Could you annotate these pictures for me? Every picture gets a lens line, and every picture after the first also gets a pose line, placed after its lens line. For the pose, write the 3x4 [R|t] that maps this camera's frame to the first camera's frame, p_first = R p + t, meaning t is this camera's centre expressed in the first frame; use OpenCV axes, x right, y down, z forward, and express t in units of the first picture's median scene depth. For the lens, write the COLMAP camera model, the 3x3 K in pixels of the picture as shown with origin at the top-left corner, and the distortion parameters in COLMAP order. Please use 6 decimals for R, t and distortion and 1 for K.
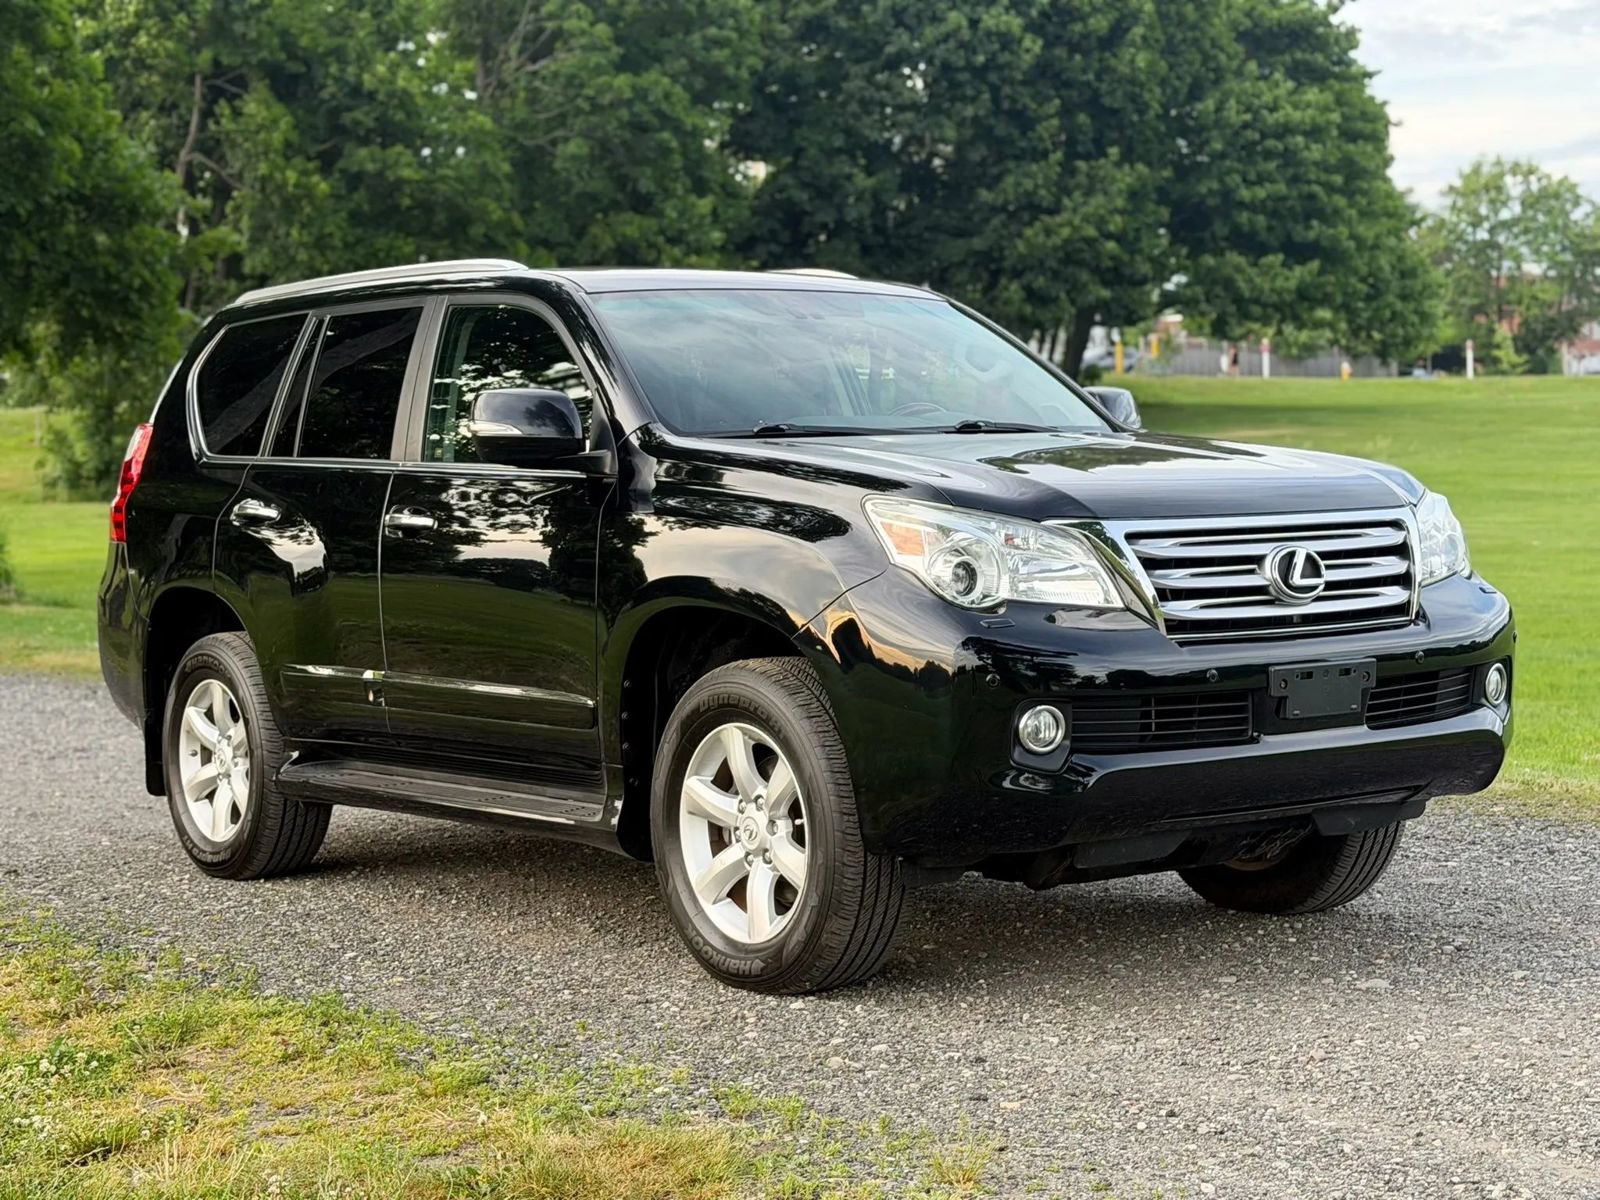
lens RADIAL K [[2764.7, 0, 804.0], [0, 2764.7, 606.0], [0, 0, 1]] dist [0.156621, -0.037881]
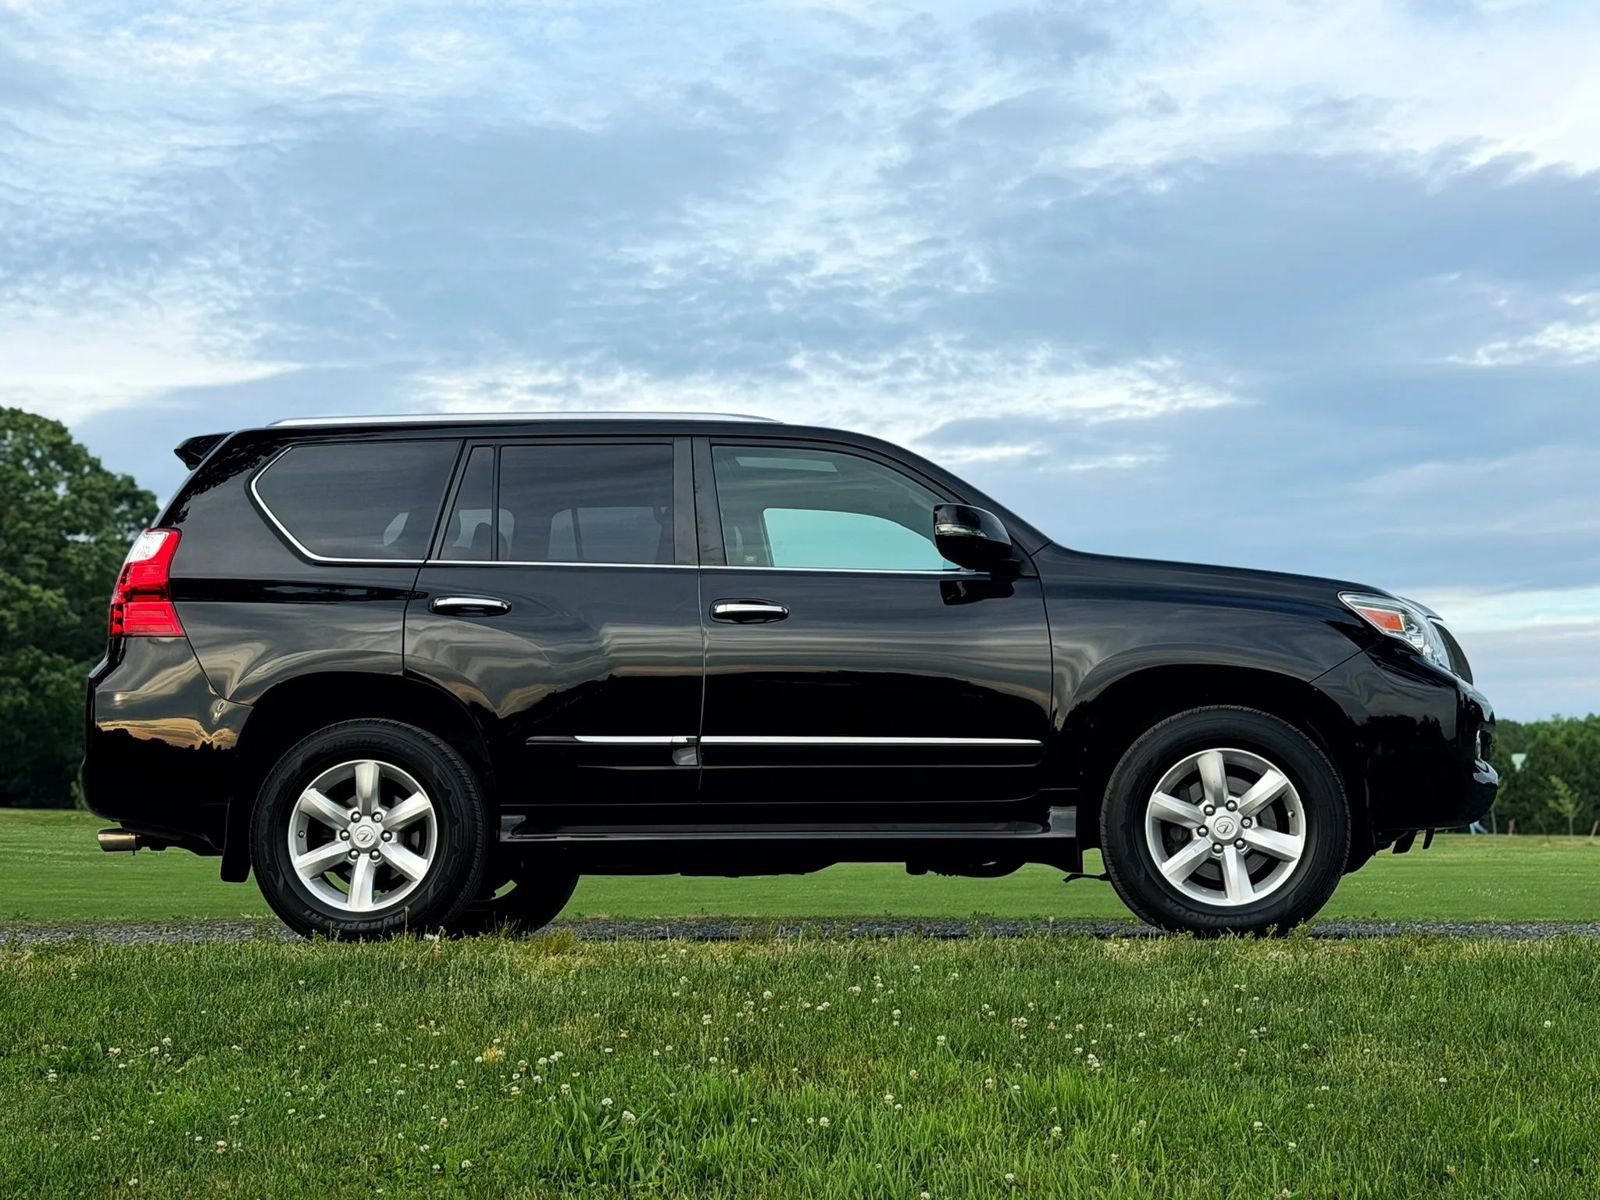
lens RADIAL K [[2636.4, 0, 830.4], [0, 2636.4, 631.8], [0, 0, 1]] dist [0.119493, 0.262554]
pose [[0.675708, 0.100235, 0.730323, -1.092565], [0.016495, 0.988409, -0.150918, 0.174688], [-0.736985, 0.114024, 0.666222, 0.230696]]
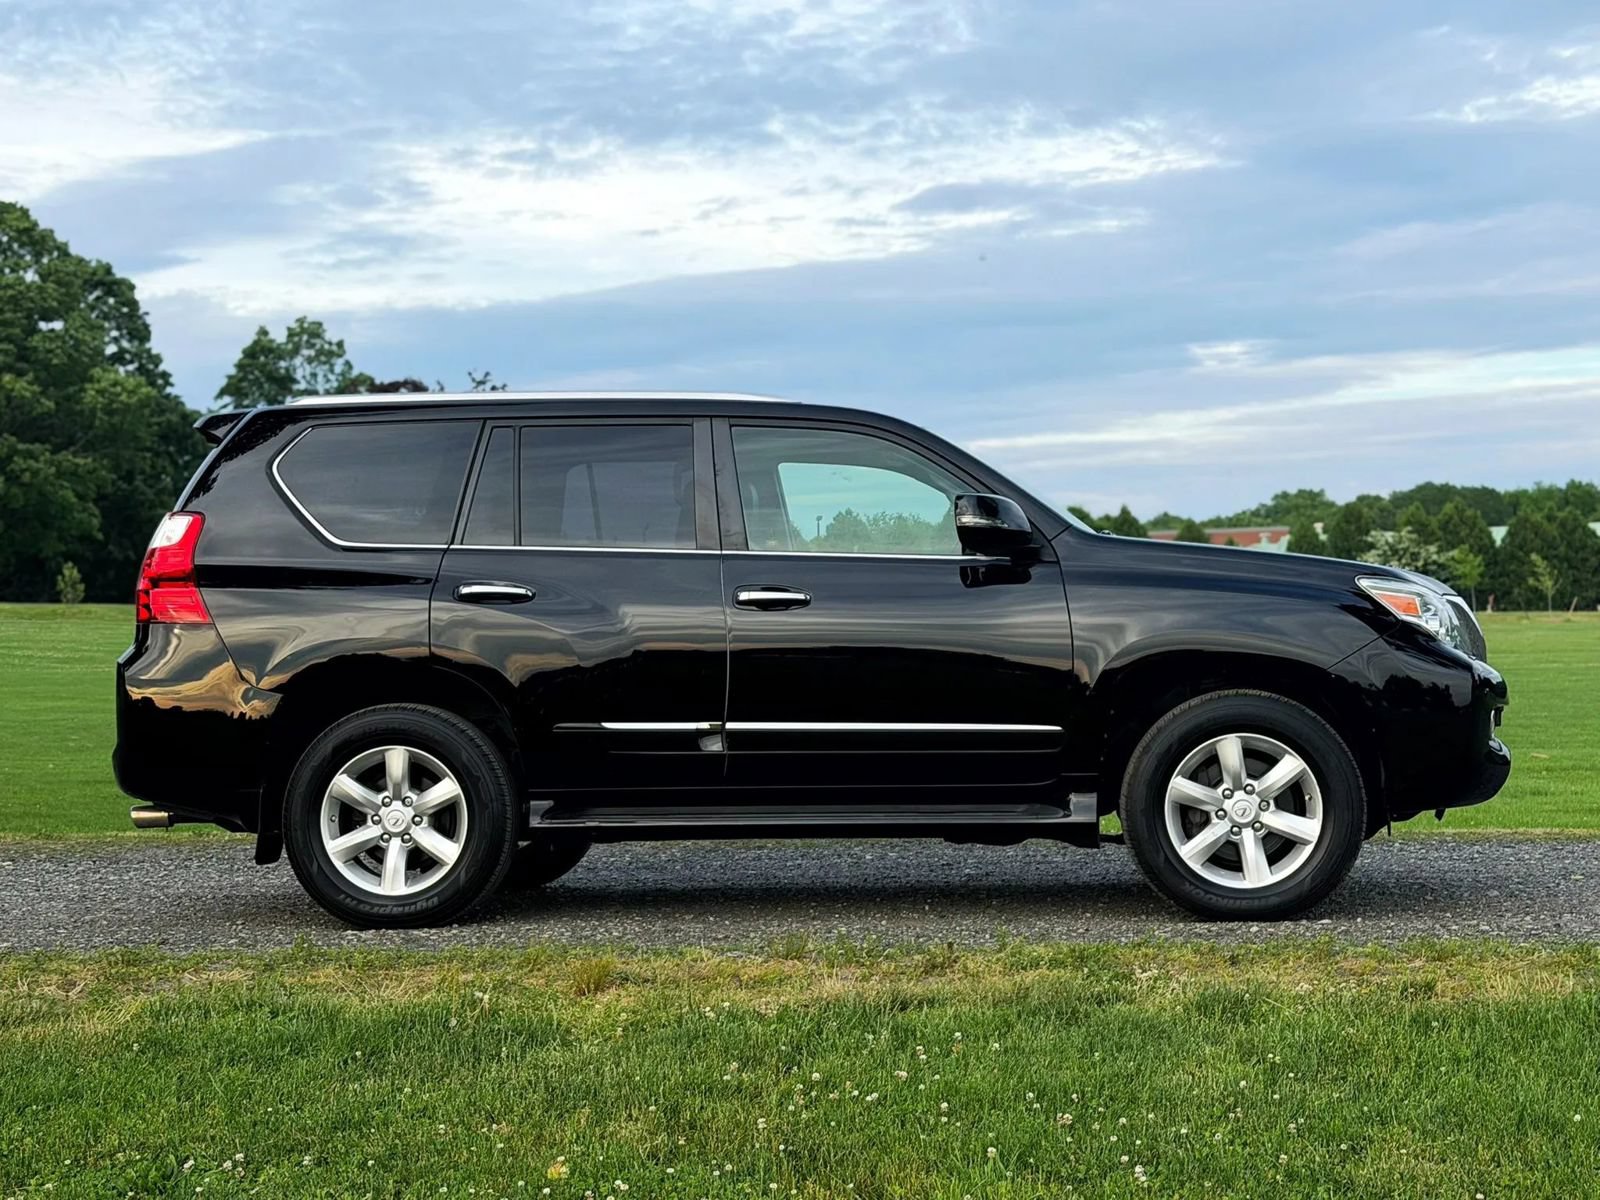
lens RADIAL K [[2636.4, 0, 830.4], [0, 2636.4, 631.8], [0, 0, 1]] dist [0.119493, 0.262554]
pose [[0.670851, 0.030027, 0.740984, -1.123930], [0.026600, 0.997563, -0.064507, 0.068803], [-0.741115, 0.062984, 0.668418, 0.227495]]
